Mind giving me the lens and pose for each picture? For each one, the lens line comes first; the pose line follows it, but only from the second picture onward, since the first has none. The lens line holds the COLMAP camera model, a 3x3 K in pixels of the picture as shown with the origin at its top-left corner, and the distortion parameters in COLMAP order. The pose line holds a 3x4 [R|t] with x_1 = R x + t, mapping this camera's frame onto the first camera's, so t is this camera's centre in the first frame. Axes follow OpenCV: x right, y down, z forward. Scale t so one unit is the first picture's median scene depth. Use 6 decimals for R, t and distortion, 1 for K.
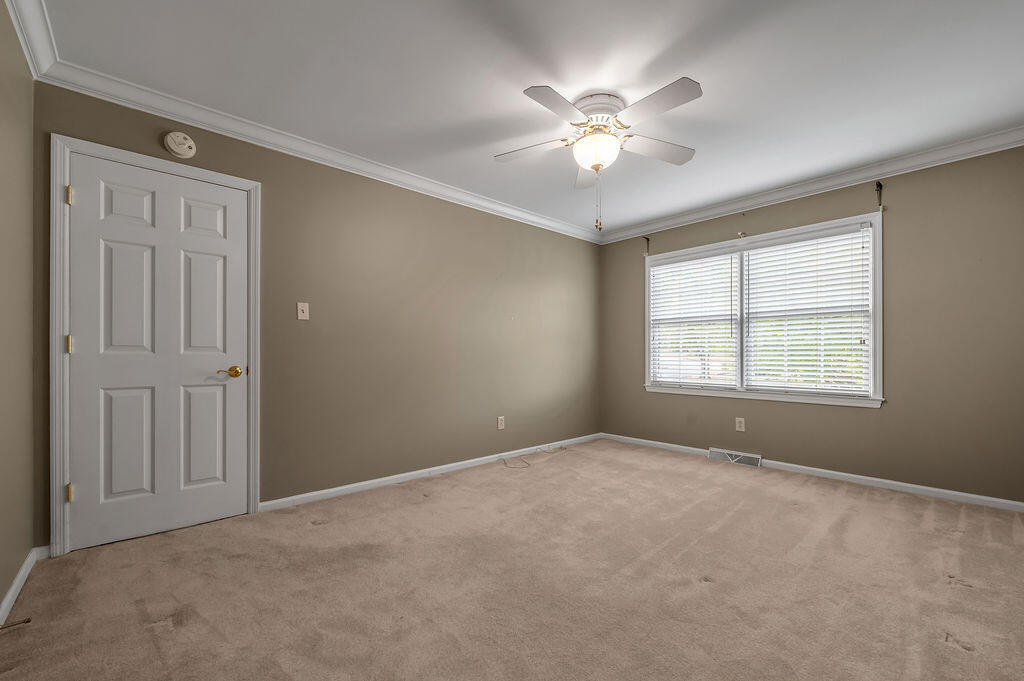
lens RADIAL K [[416.3, 0, 513.4], [0, 416.3, 357.2], [0, 0, 1]] dist [-0.001623, -0.000186]
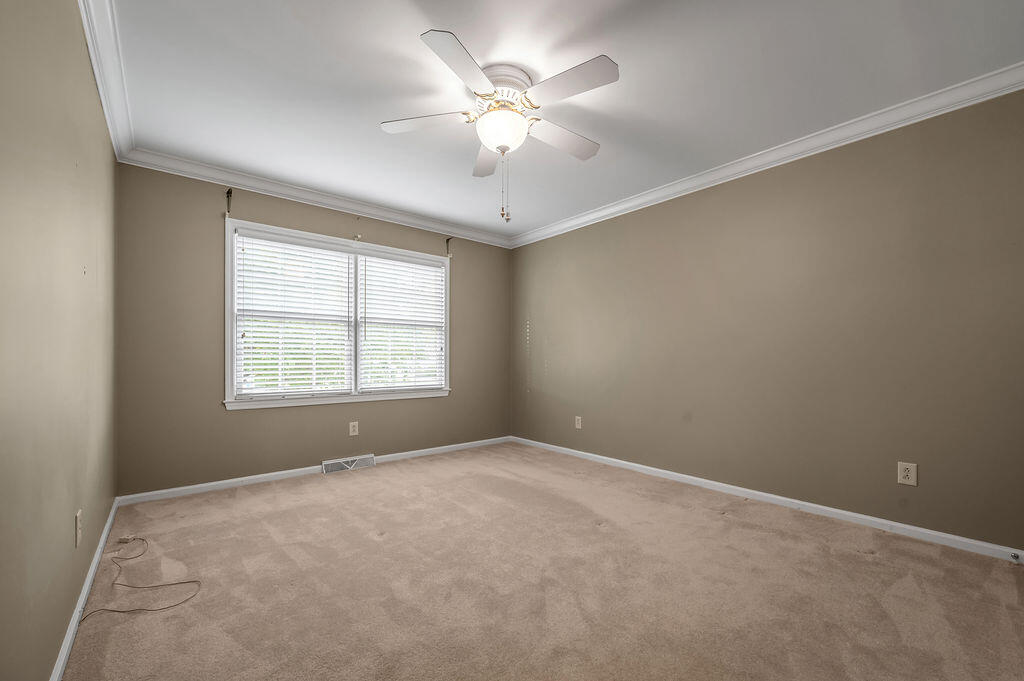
lens RADIAL K [[416.3, 0, 513.4], [0, 416.3, 357.2], [0, 0, 1]] dist [-0.001623, -0.000186]
pose [[0.036122, 0.003047, 0.999343, -0.449046], [0.005376, 0.999980, -0.003244, -0.002938], [-0.999333, 0.005490, 0.036105, 0.612283]]
